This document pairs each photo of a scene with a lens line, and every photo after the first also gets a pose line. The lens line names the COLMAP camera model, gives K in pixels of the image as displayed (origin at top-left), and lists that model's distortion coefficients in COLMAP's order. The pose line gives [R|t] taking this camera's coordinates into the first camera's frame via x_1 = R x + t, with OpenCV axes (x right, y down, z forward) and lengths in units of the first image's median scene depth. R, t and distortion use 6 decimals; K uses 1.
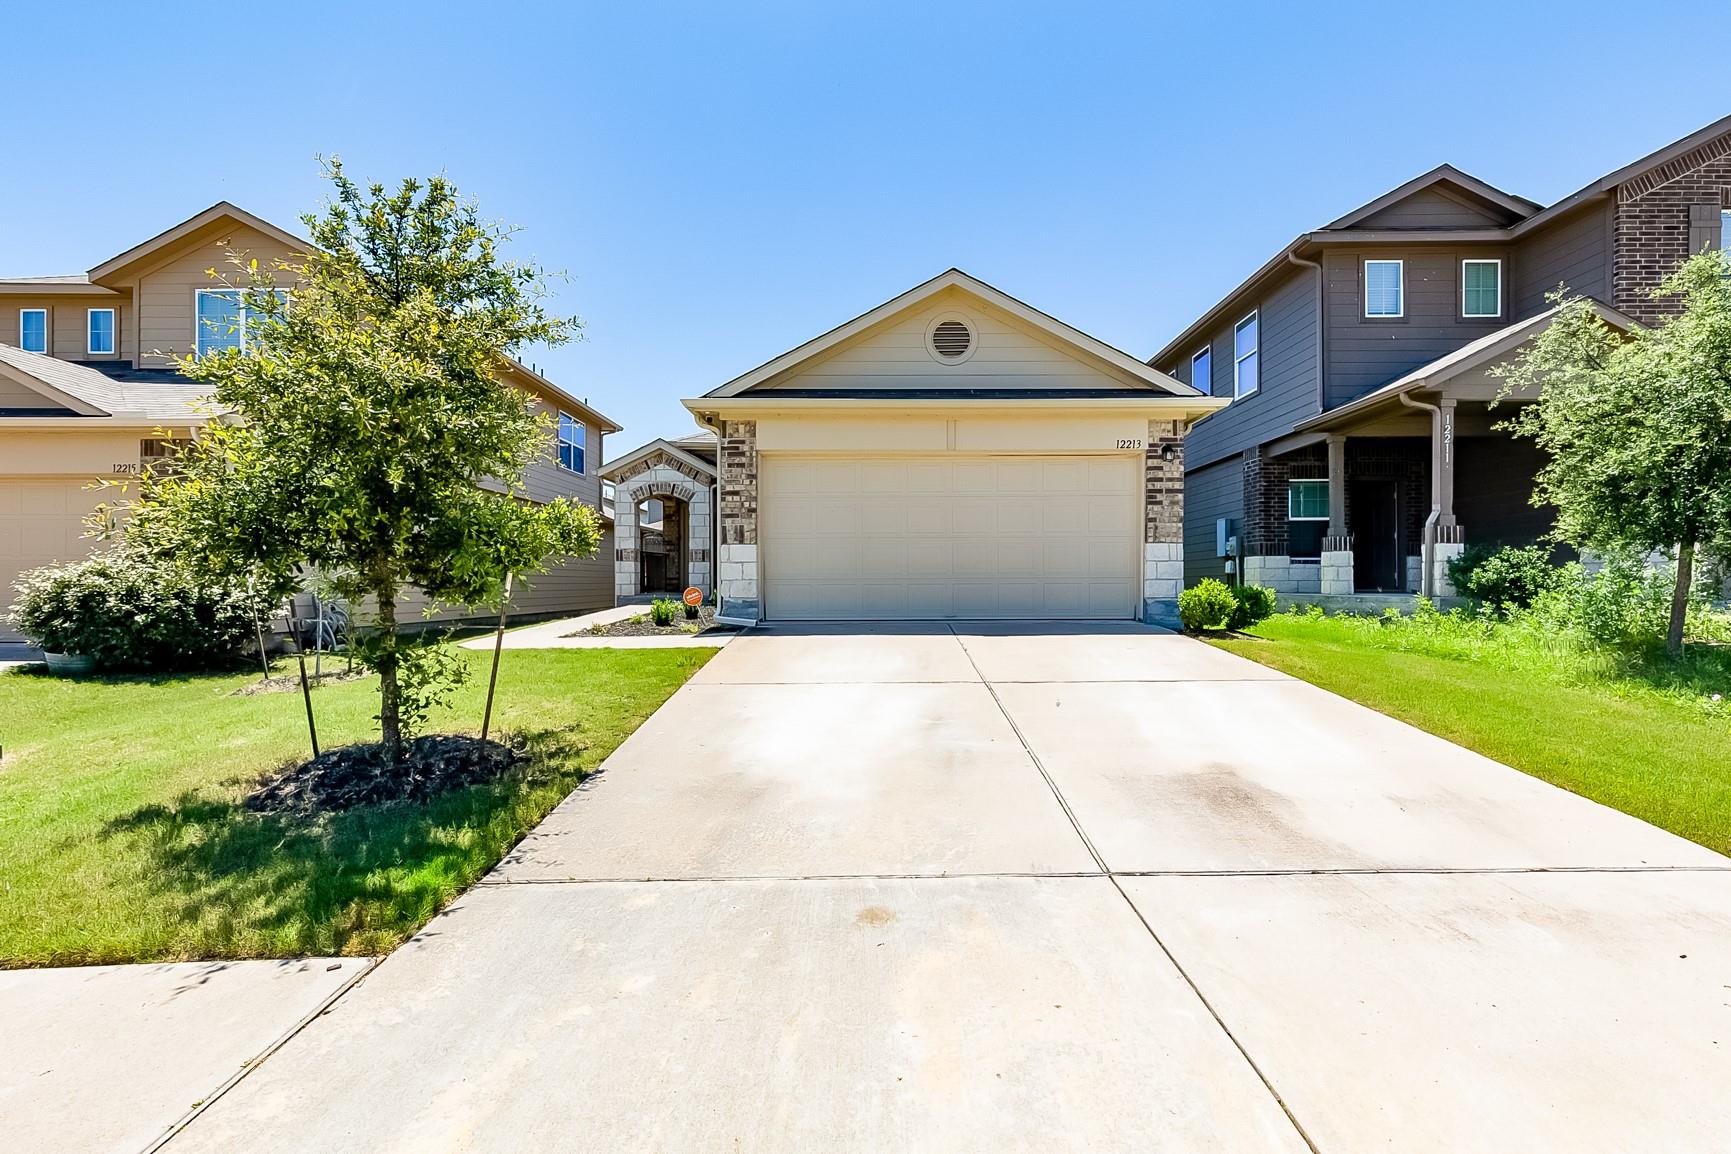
lens RADIAL K [[780.3, 0, 876.7], [0, 780.3, 581.1], [0, 0, 1]] dist [0.002518, 0.000385]
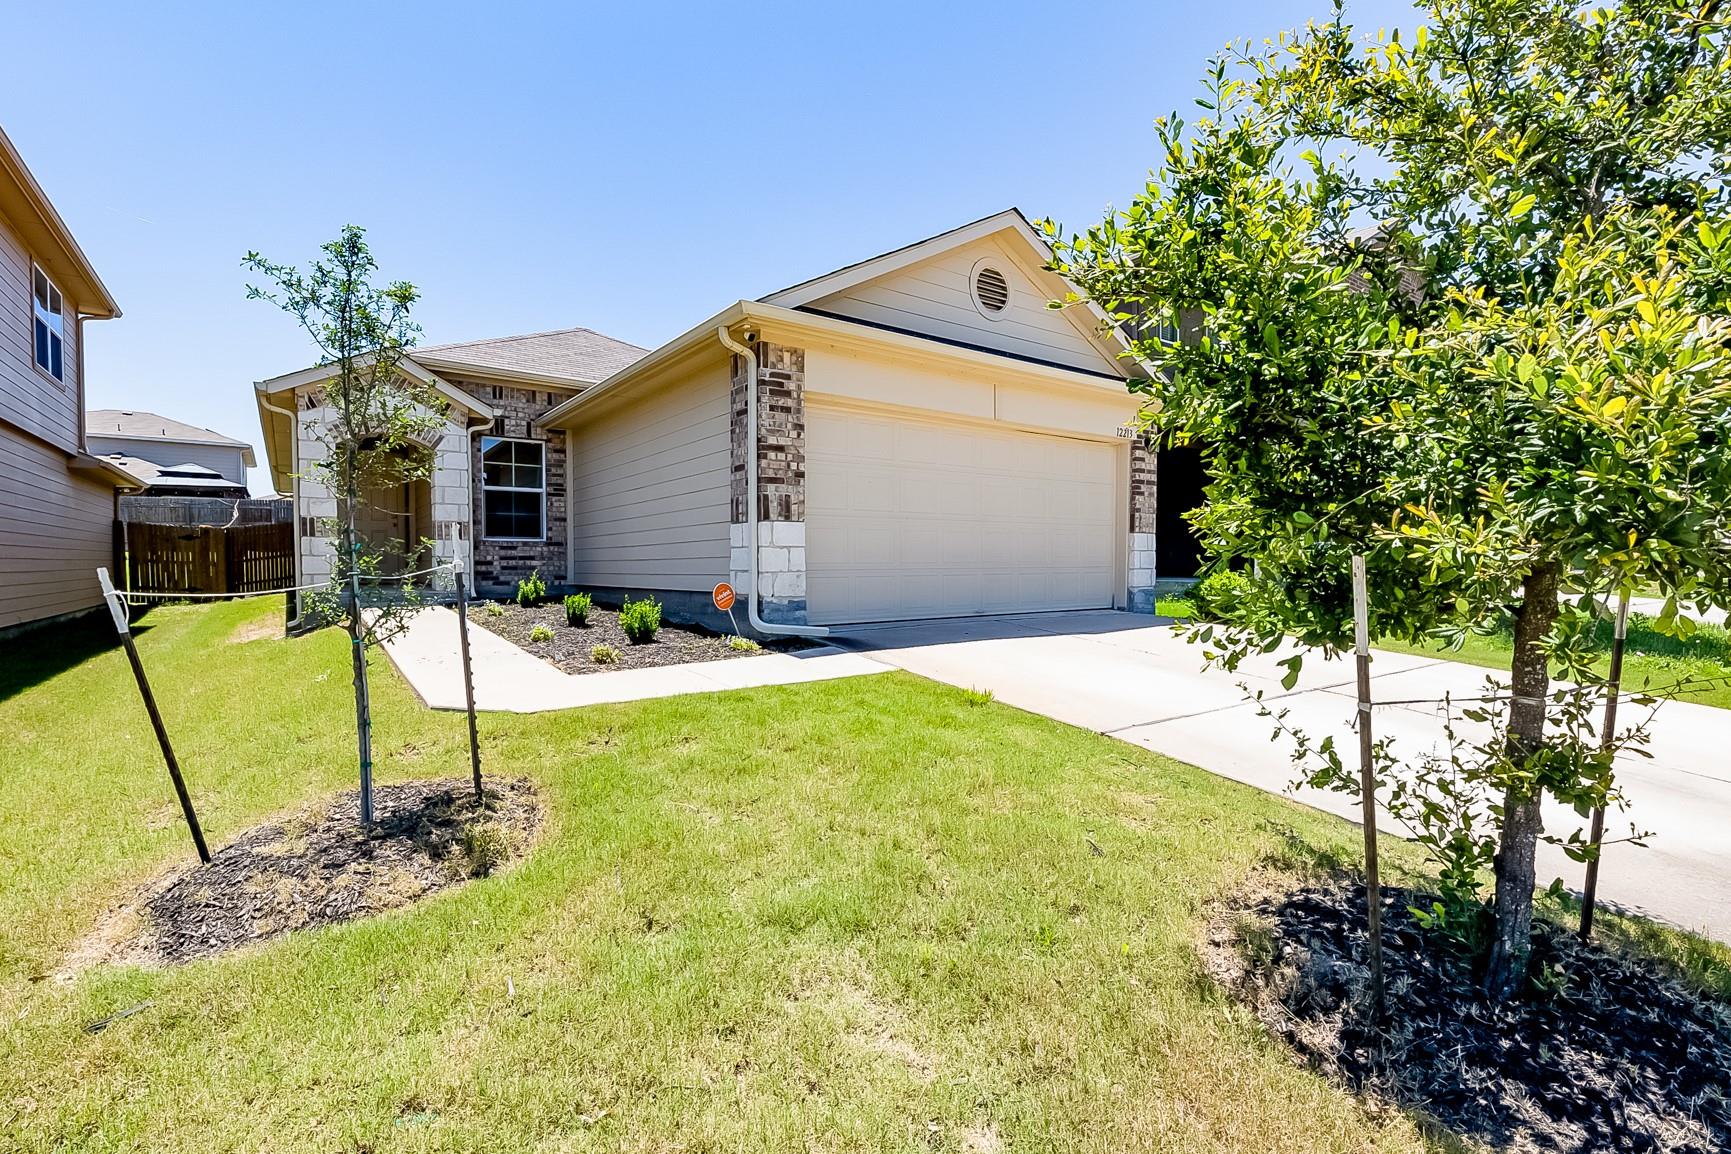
lens RADIAL K [[794.4, 0, 865.5], [0, 794.4, 577.0], [0, 0, 1]] dist [0.002017, 0.000124]
pose [[0.808738, -0.009617, 0.588090, -0.540799], [-0.003081, 0.999783, 0.020586, -0.011784], [-0.588160, -0.018461, 0.808534, 0.372273]]
